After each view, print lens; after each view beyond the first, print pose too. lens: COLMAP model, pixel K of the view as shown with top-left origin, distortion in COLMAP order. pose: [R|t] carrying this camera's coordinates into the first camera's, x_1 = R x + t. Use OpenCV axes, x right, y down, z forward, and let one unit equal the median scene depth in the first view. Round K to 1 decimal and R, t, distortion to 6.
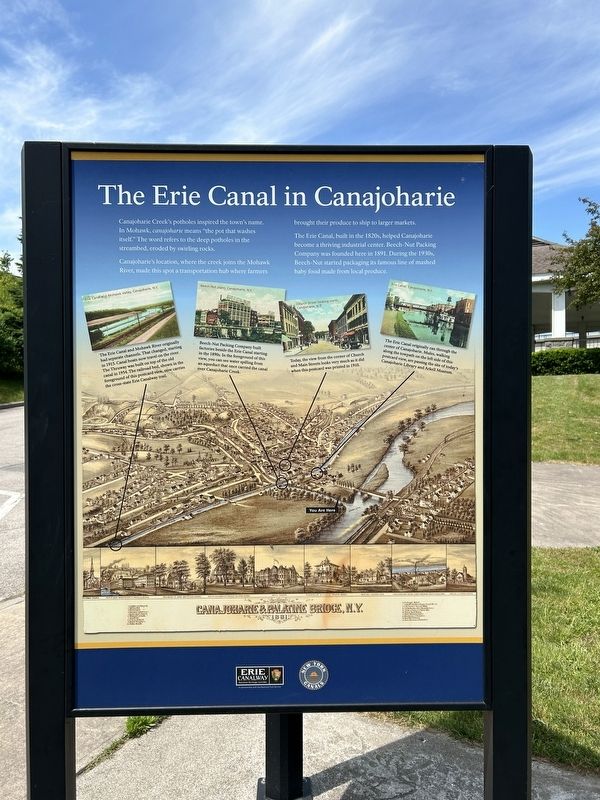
lens RADIAL K [[601.2, 0, 298.2], [0, 601.2, 400.0], [0, 0, 1]] dist [0.040384, -0.002330]
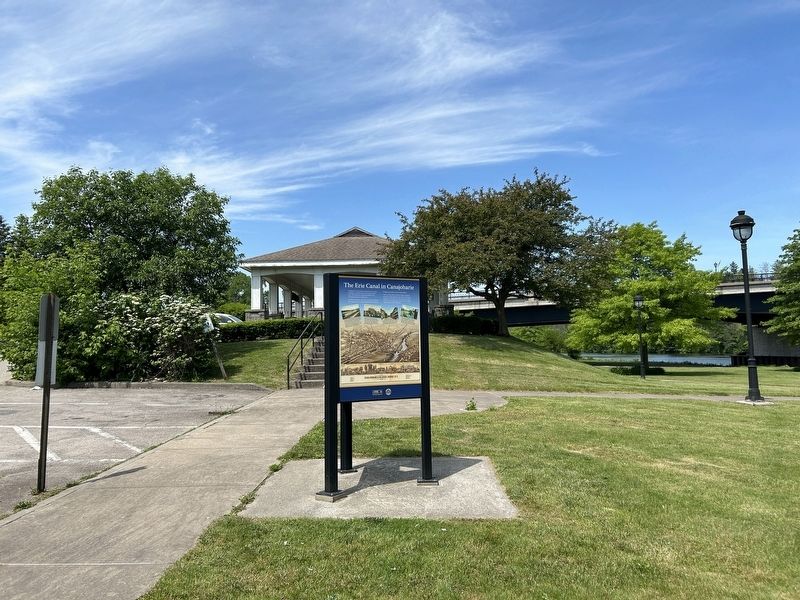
lens RADIAL K [[601.2, 0, 399.8], [0, 601.2, 298.3], [0, 0, 1]] dist [0.040384, -0.002330]
pose [[0.898287, 0.022742, 0.438820, -1.895363], [0.025163, 0.994359, -0.103043, 0.229000], [-0.438688, 0.103605, 0.892647, -3.129477]]
